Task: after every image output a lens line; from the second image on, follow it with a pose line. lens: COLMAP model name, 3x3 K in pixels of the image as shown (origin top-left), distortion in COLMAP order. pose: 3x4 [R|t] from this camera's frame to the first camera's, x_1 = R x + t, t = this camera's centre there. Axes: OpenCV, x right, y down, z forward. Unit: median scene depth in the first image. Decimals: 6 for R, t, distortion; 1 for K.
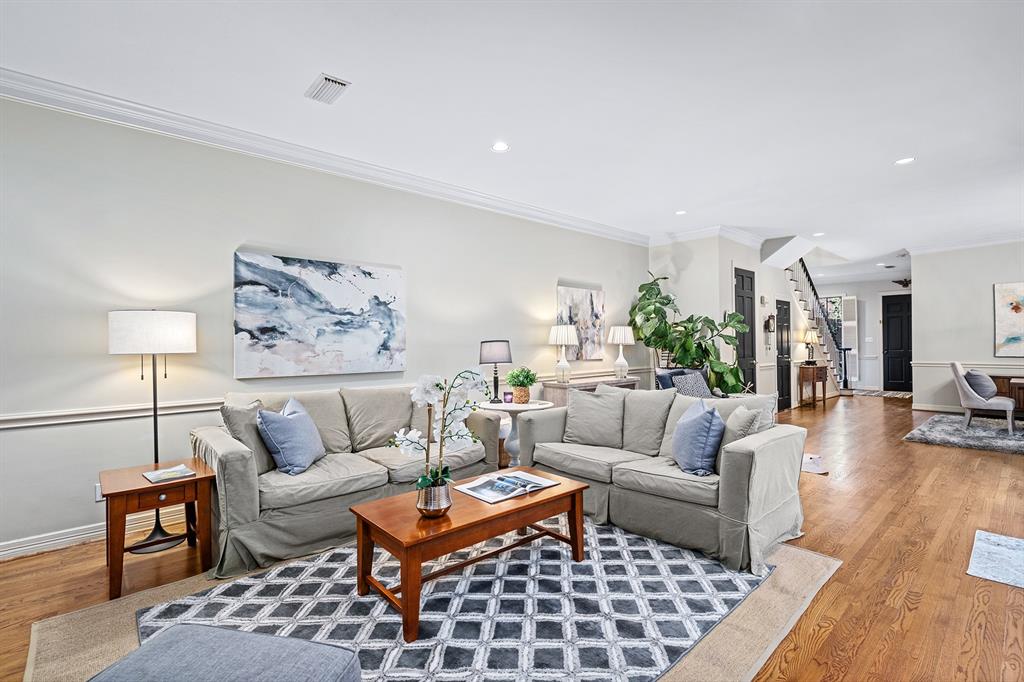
lens RADIAL K [[469.3, 0, 510.1], [0, 469.3, 341.7], [0, 0, 1]] dist [-0.005584, 0.002536]
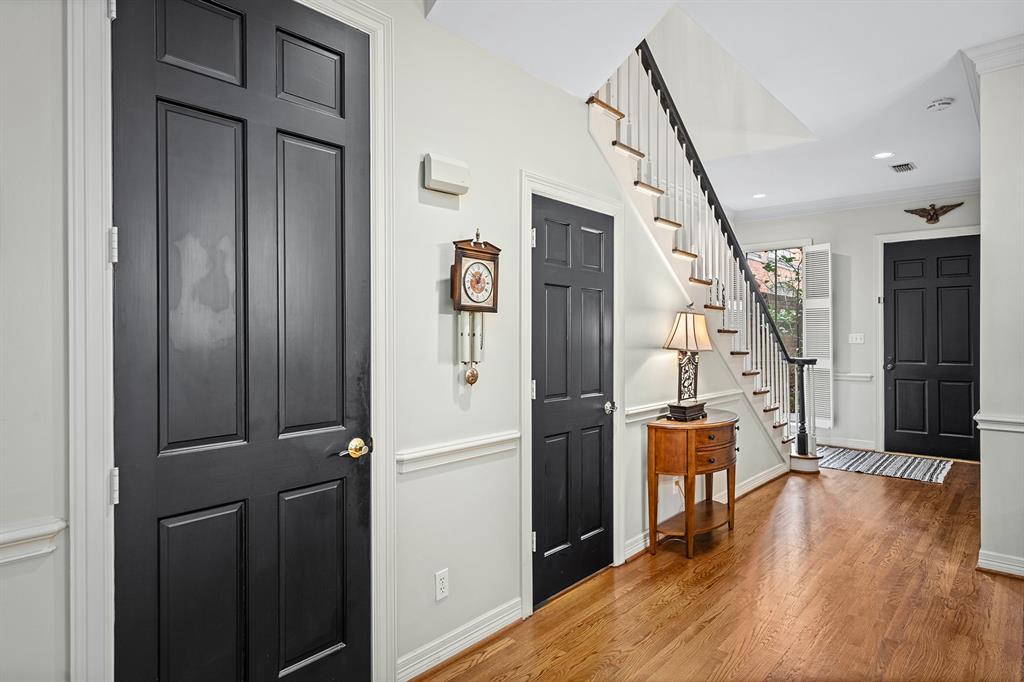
lens RADIAL K [[587.9, 0, 509.2], [0, 587.9, 332.1], [0, 0, 1]] dist [0.001586, 0.000001]
pose [[0.993175, 0.010783, 0.116137, 0.990421], [-0.010723, 0.999942, -0.001149, -0.017964], [-0.116143, -0.000104, 0.993233, 1.277537]]
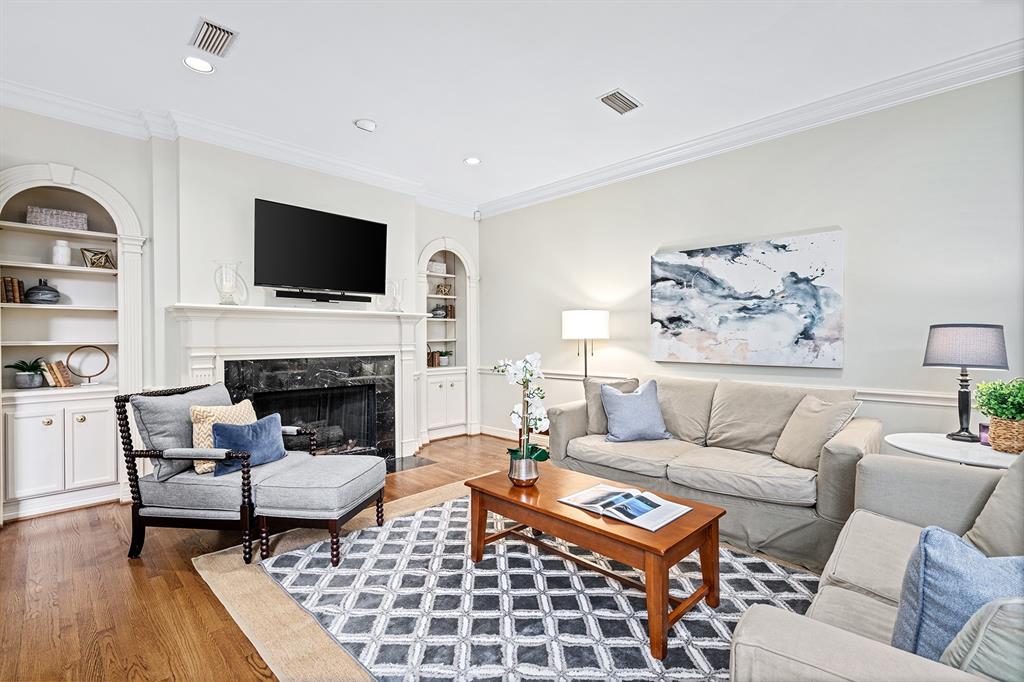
lens RADIAL K [[469.3, 0, 510.3], [0, 469.3, 338.9], [0, 0, 1]] dist [-0.005584, 0.002536]
pose [[0.057298, 0.014246, -0.998255, 0.505330], [0.009361, 0.999847, 0.014806, 0.000802], [0.998313, -0.010193, 0.057156, 0.478538]]
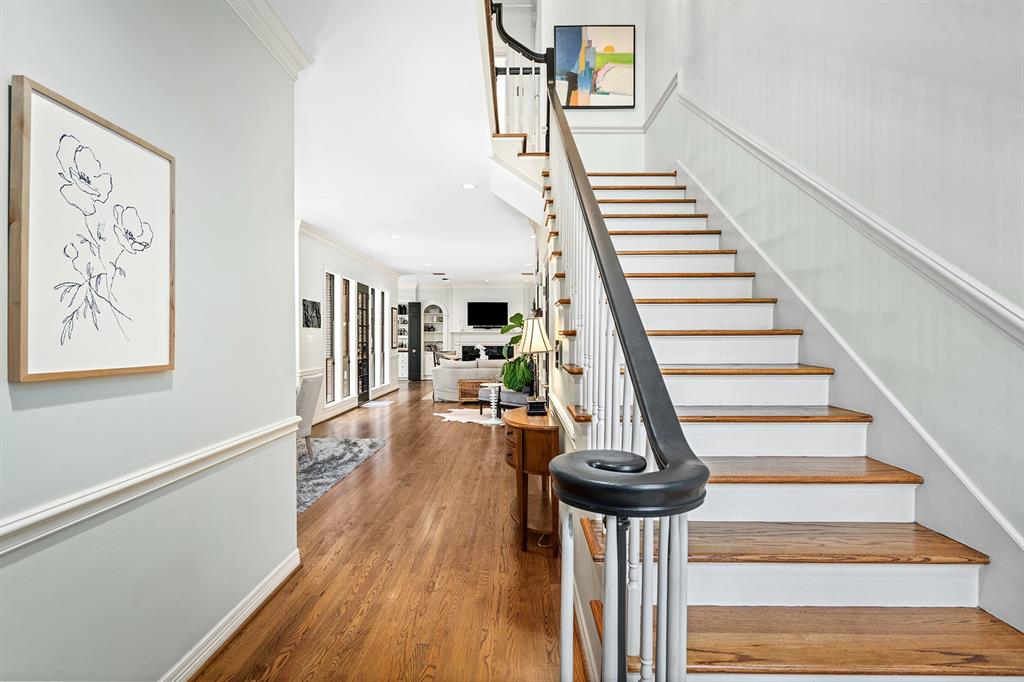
lens RADIAL K [[502.9, 0, 512.5], [0, 502.9, 341.0], [0, 0, 1]] dist [0.000173, 0.000001]
pose [[-0.674324, 0.017422, -0.738230, 1.973134], [0.013284, 0.999846, 0.011463, -0.019923], [0.738316, -0.002077, -0.674451, 2.640653]]
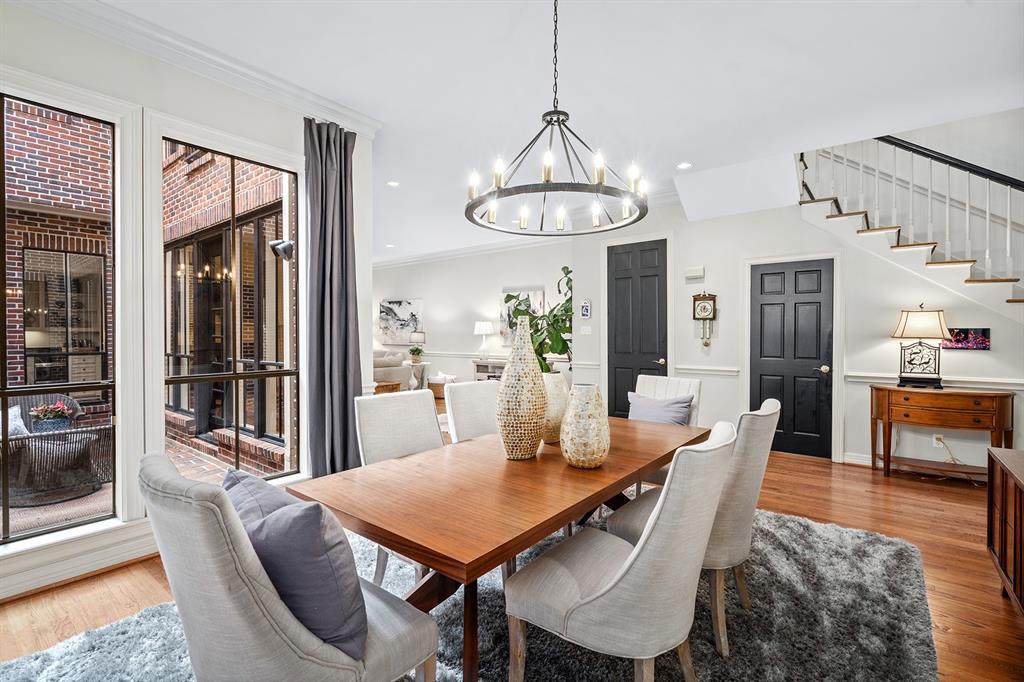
lens RADIAL K [[469.3, 0, 508.8], [0, 469.3, 335.9], [0, 0, 1]] dist [-0.005584, 0.002536]
pose [[0.156902, 0.016370, -0.987478, 2.160530], [0.004077, 0.999843, 0.017223, -0.019209], [0.987606, -0.006729, 0.156811, 1.137690]]
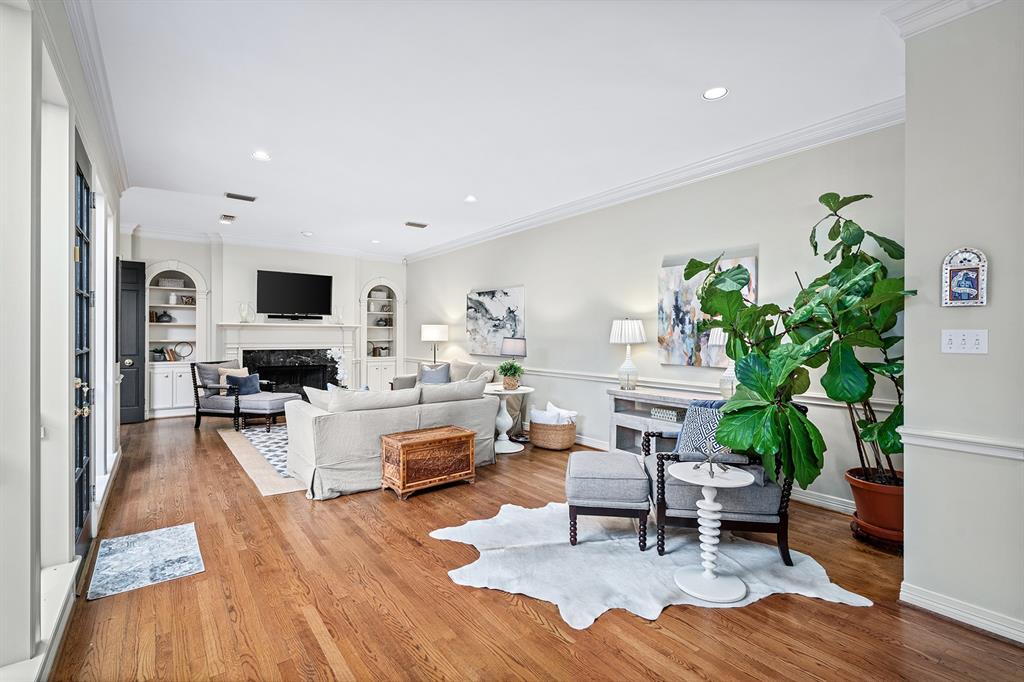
lens RADIAL K [[469.3, 0, 507.7], [0, 469.3, 335.4], [0, 0, 1]] dist [-0.005584, 0.002536]
pose [[-0.093198, 0.011910, -0.995576, 1.285924], [0.002899, 0.999927, 0.011690, -0.023417], [0.995643, -0.001797, -0.093226, 1.167818]]
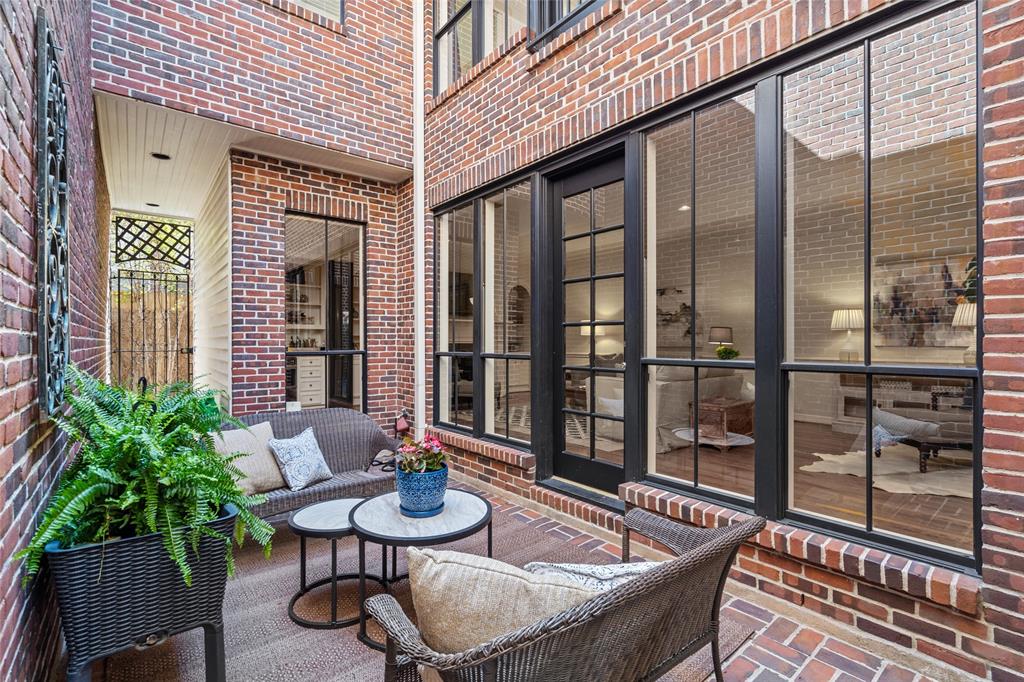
lens RADIAL K [[469.3, 0, 507.9], [0, 469.3, 339.1], [0, 0, 1]] dist [-0.005584, 0.002536]
pose [[-0.053343, 0.006784, -0.998553, 1.543686], [0.006079, 0.999961, 0.006469, 0.022849], [0.998558, -0.005725, -0.053382, 0.444161]]
